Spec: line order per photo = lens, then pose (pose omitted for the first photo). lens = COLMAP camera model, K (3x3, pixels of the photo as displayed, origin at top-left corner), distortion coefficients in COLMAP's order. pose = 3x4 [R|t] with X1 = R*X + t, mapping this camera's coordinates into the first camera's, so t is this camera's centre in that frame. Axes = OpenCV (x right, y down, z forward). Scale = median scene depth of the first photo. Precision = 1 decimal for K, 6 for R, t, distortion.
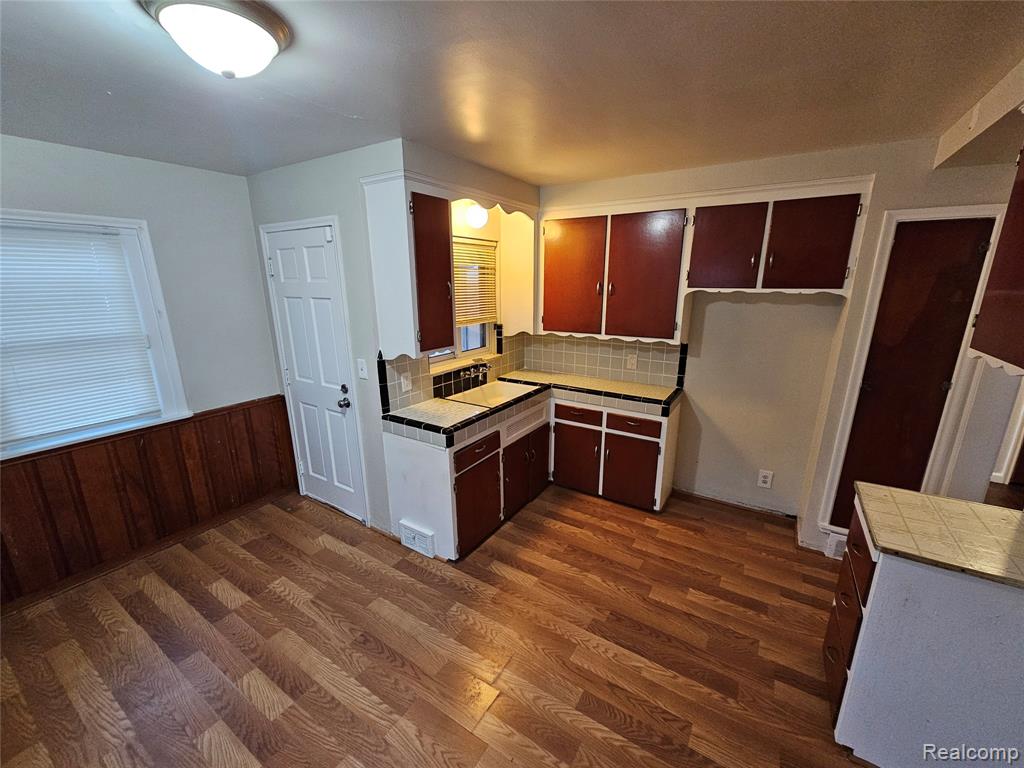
lens RADIAL K [[416.2, 0, 509.7], [0, 416.2, 389.7], [0, 0, 1]] dist [0.000639, 0.000309]
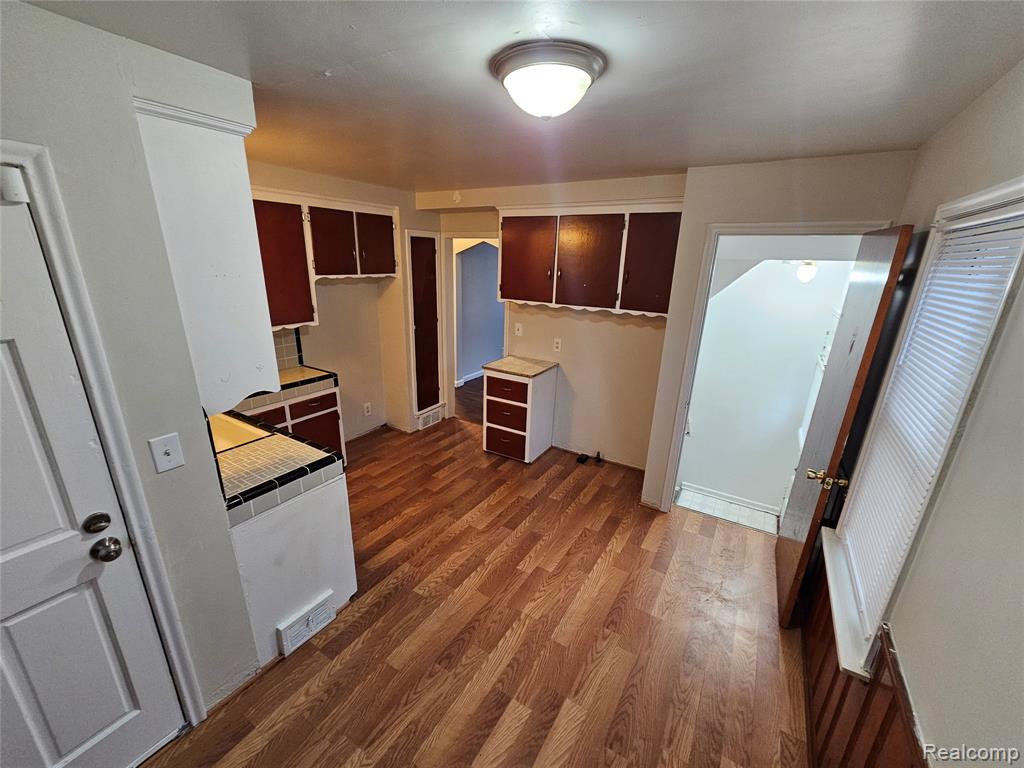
lens RADIAL K [[416.2, 0, 509.7], [0, 416.2, 389.7], [0, 0, 1]] dist [0.000639, 0.000309]
pose [[-0.011244, -0.302102, 0.953209, -0.928799], [0.230121, 0.926901, 0.296478, -0.200027], [-0.973097, 0.222687, 0.059098, 0.564218]]
